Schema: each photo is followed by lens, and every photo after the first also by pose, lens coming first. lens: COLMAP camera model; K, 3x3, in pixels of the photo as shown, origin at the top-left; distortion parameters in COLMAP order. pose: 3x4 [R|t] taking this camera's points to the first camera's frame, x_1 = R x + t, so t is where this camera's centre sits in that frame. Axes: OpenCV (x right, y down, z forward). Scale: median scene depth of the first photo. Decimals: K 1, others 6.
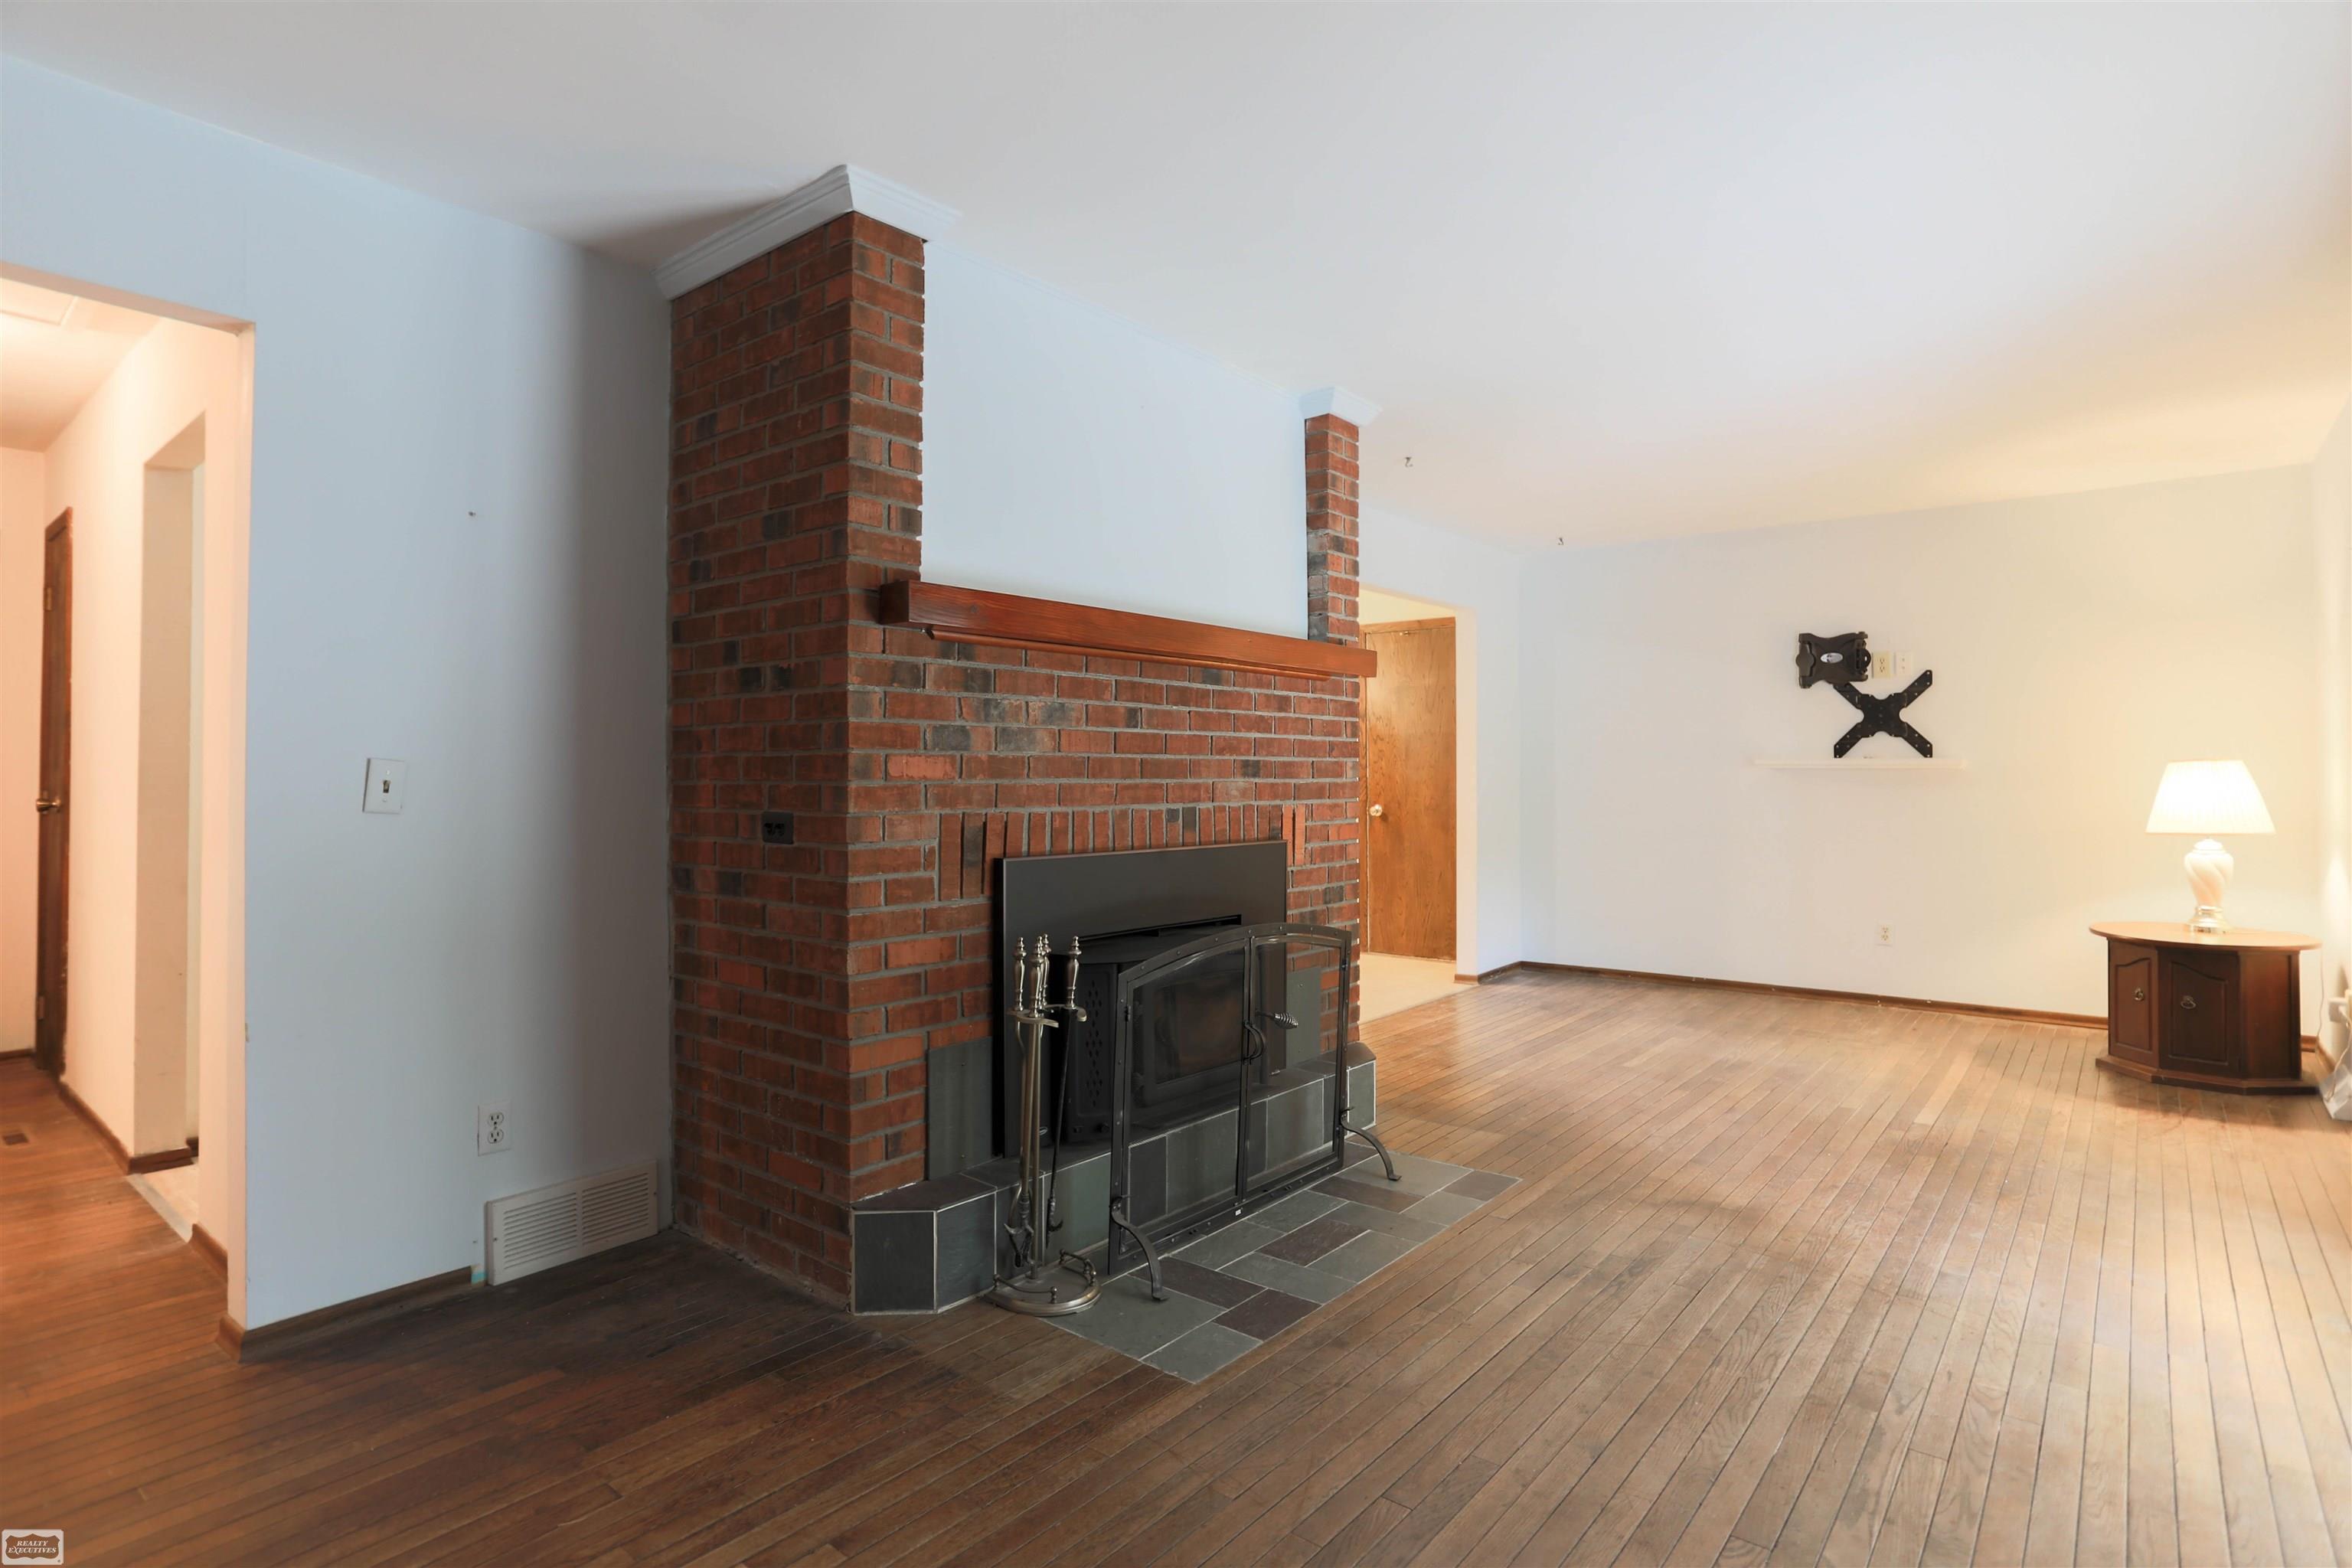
lens RADIAL K [[1202.0, 0, 1178.3], [0, 1202.0, 756.6], [0, 0, 1]] dist [-0.064288, 0.038800]
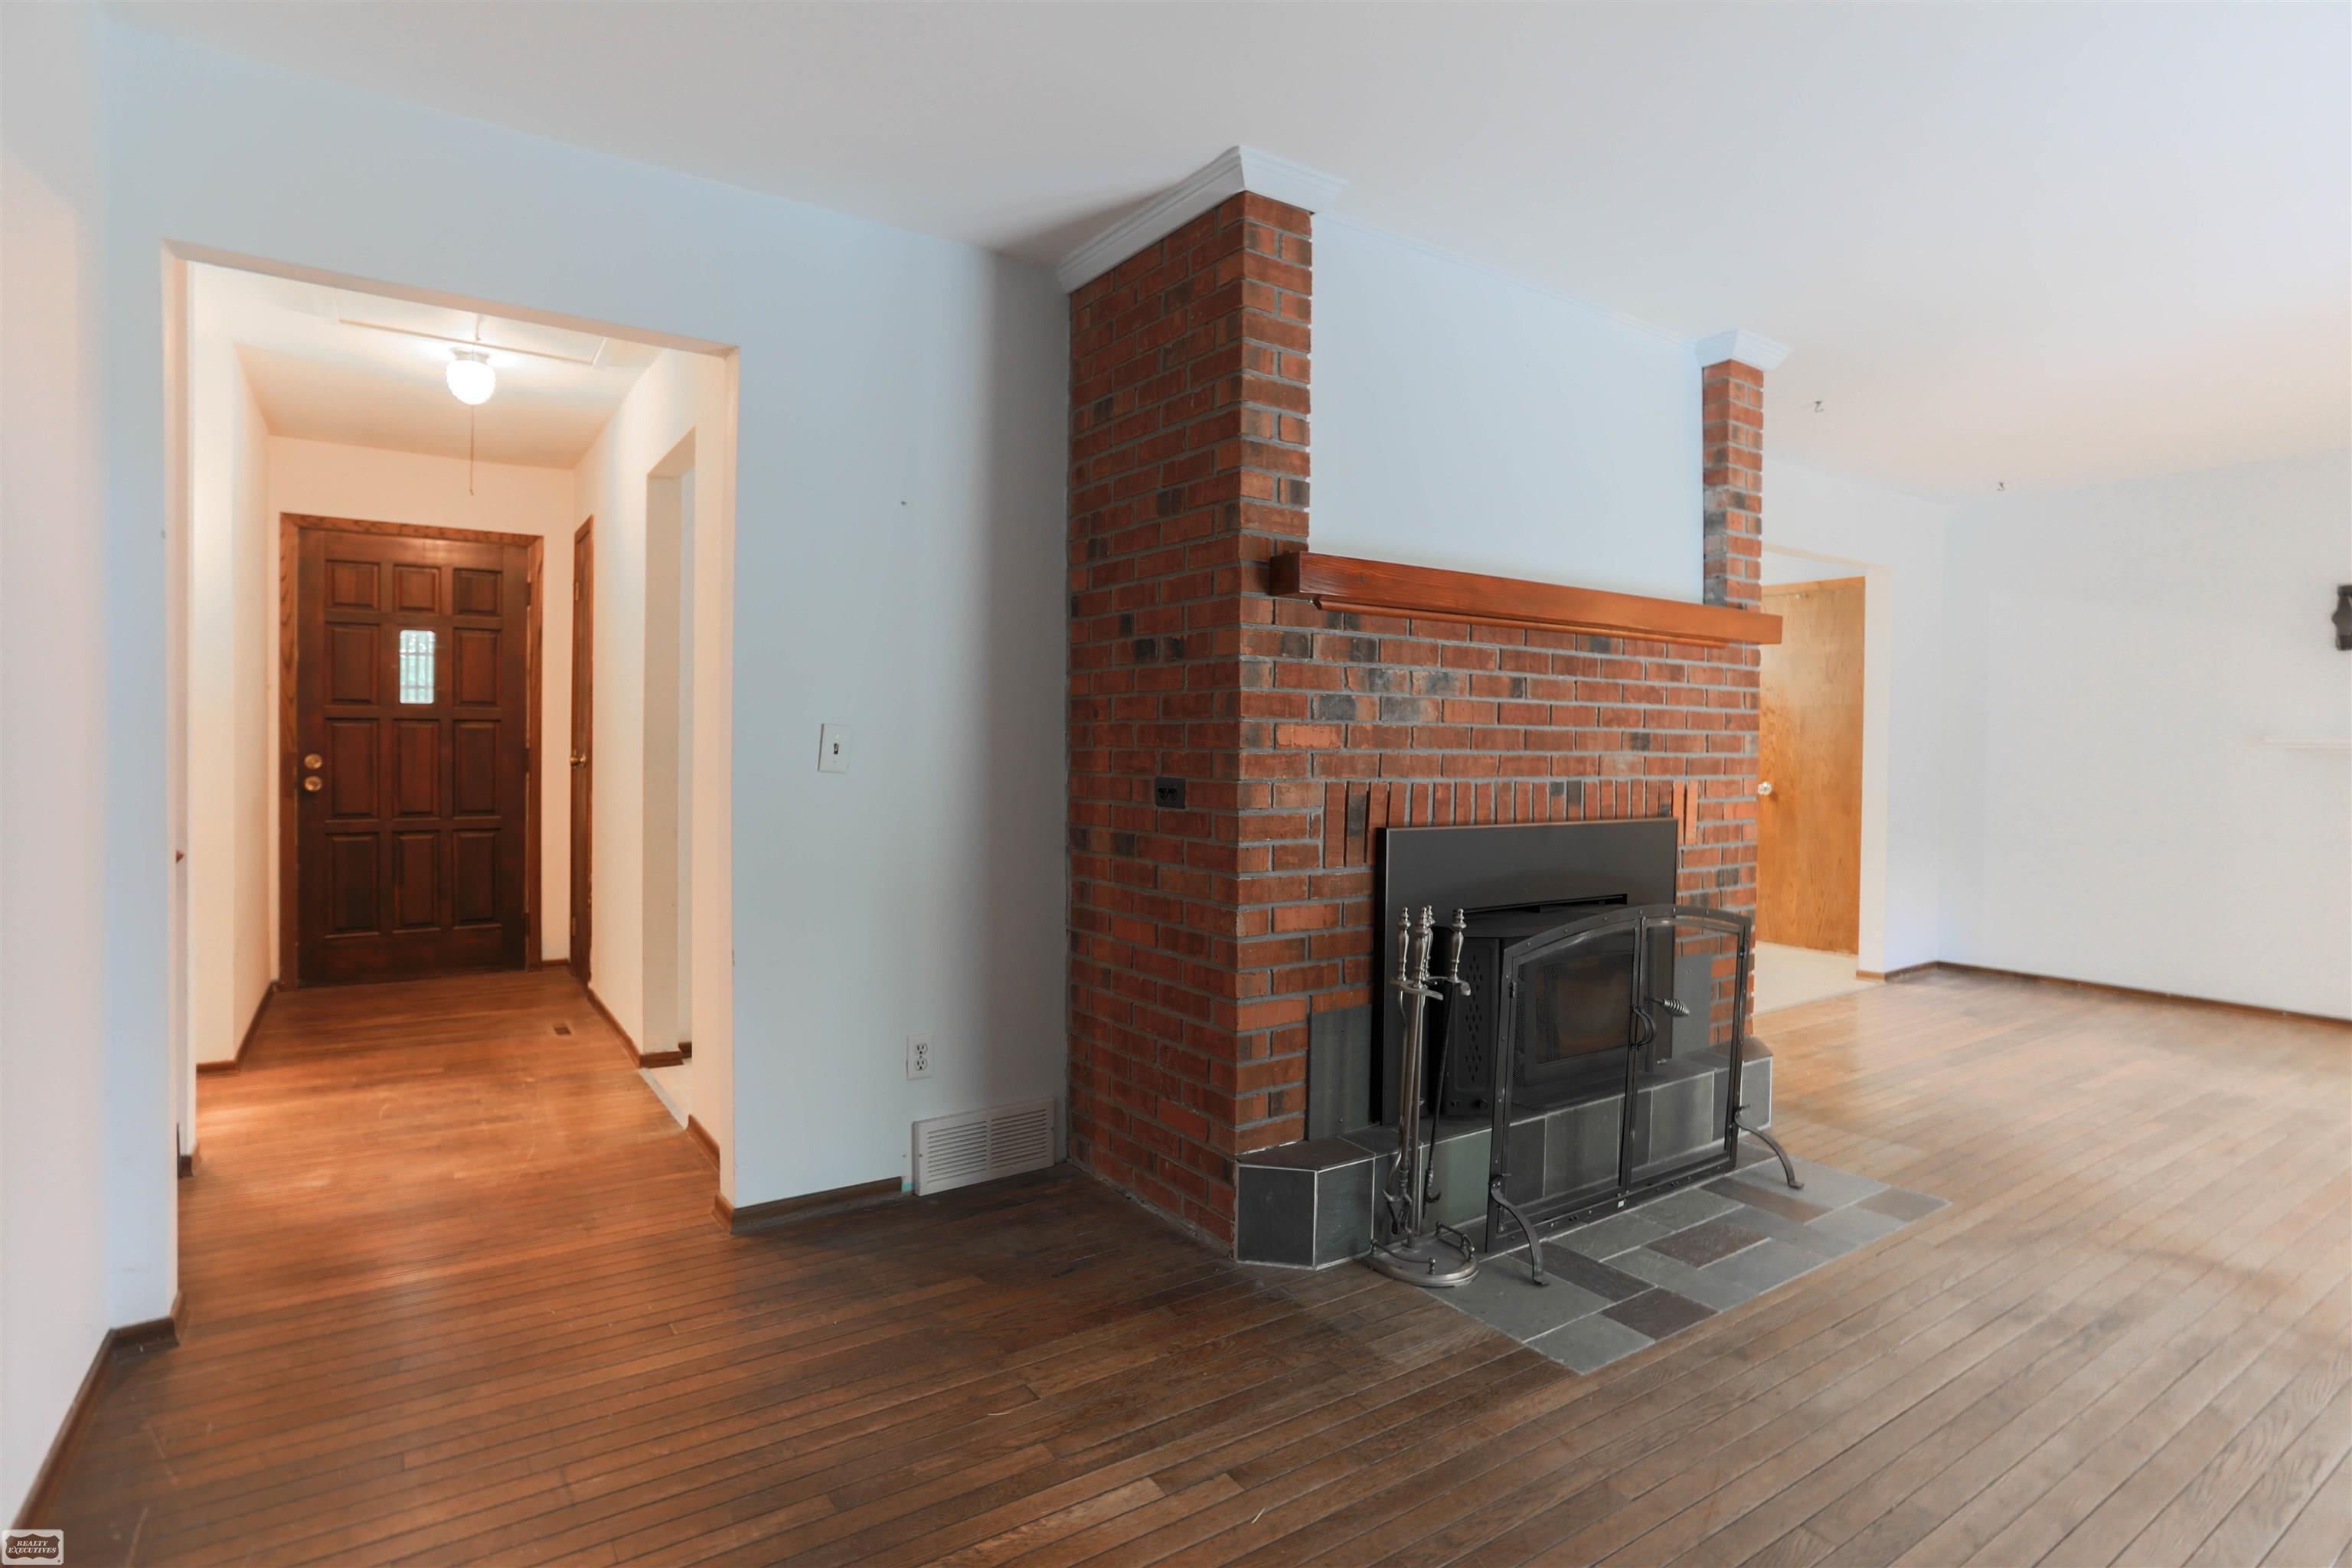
lens RADIAL K [[1202.0, 0, 1178.3], [0, 1202.0, 756.6], [0, 0, 1]] dist [-0.064288, 0.038800]
pose [[0.959579, 0.014801, -0.281052, -0.031714], [-0.007894, 0.999639, 0.025694, 0.000829], [0.281330, -0.022437, 0.959349, -0.007360]]
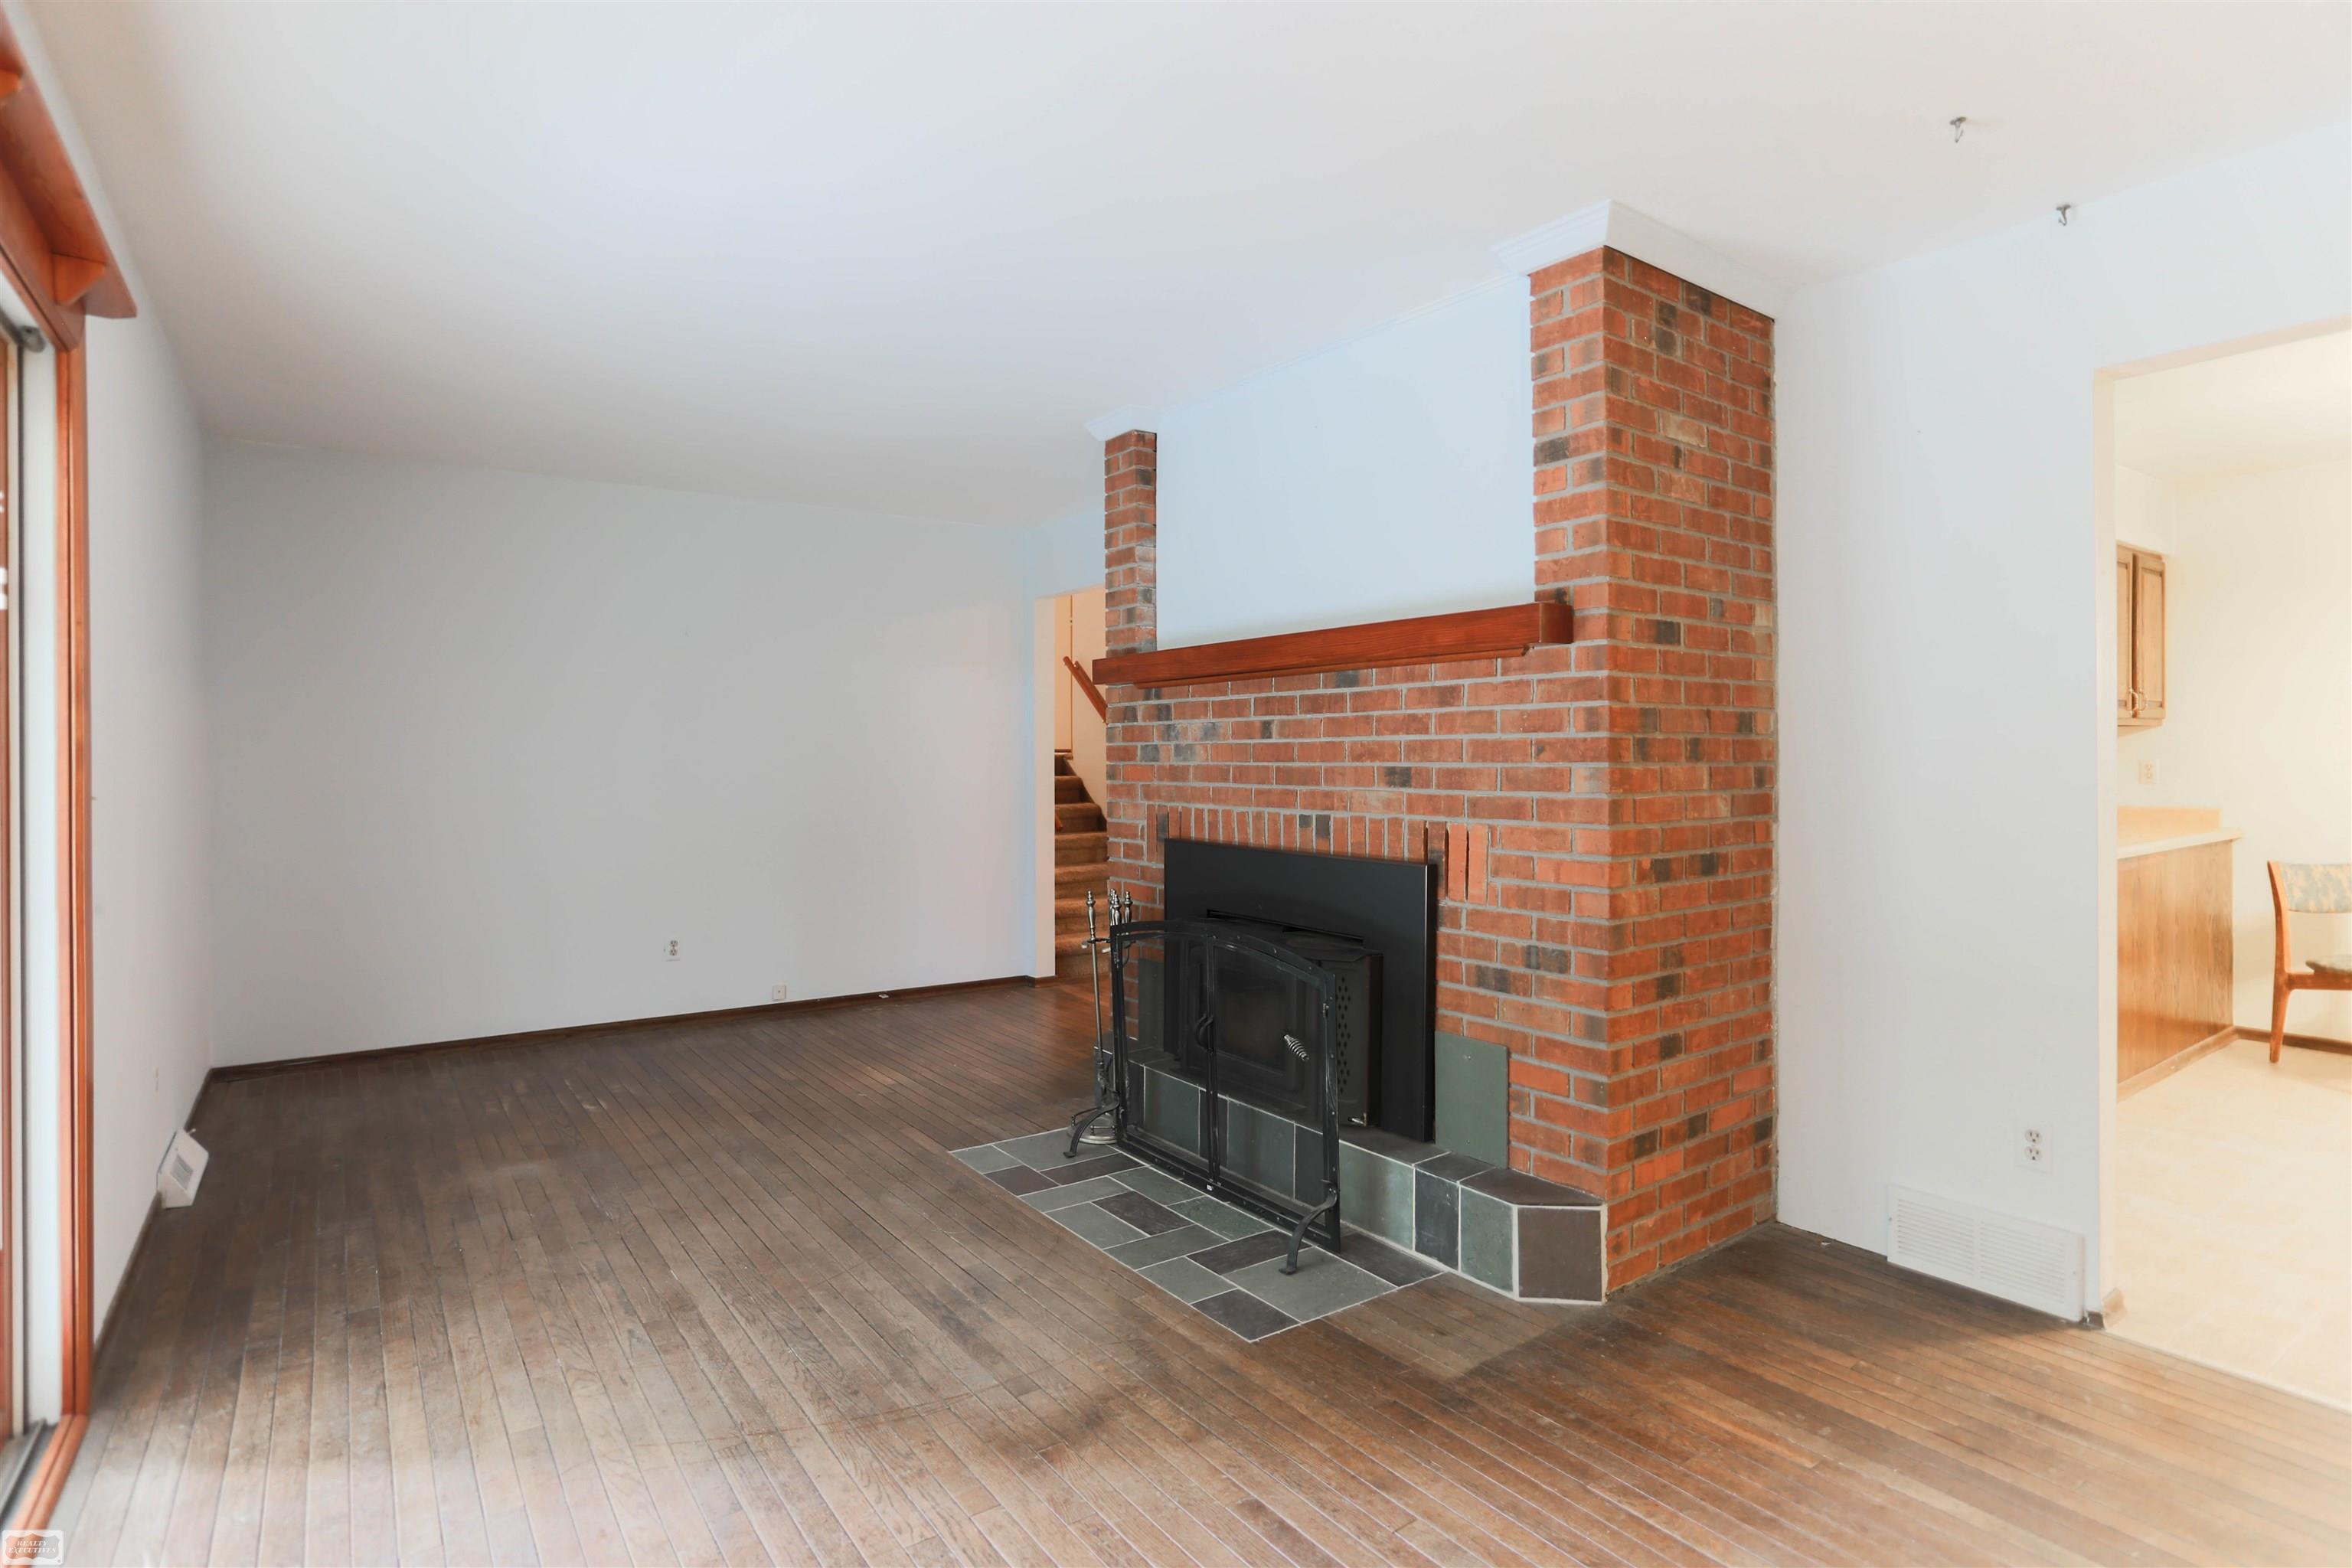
lens RADIAL K [[1202.0, 0, 1178.3], [0, 1202.0, 756.6], [0, 0, 1]] dist [-0.064288, 0.038800]
pose [[-0.259805, -0.000875, -0.965661, 1.192625], [0.015577, 0.999866, -0.005097, -0.003211], [0.965535, -0.016367, -0.259756, 1.364029]]
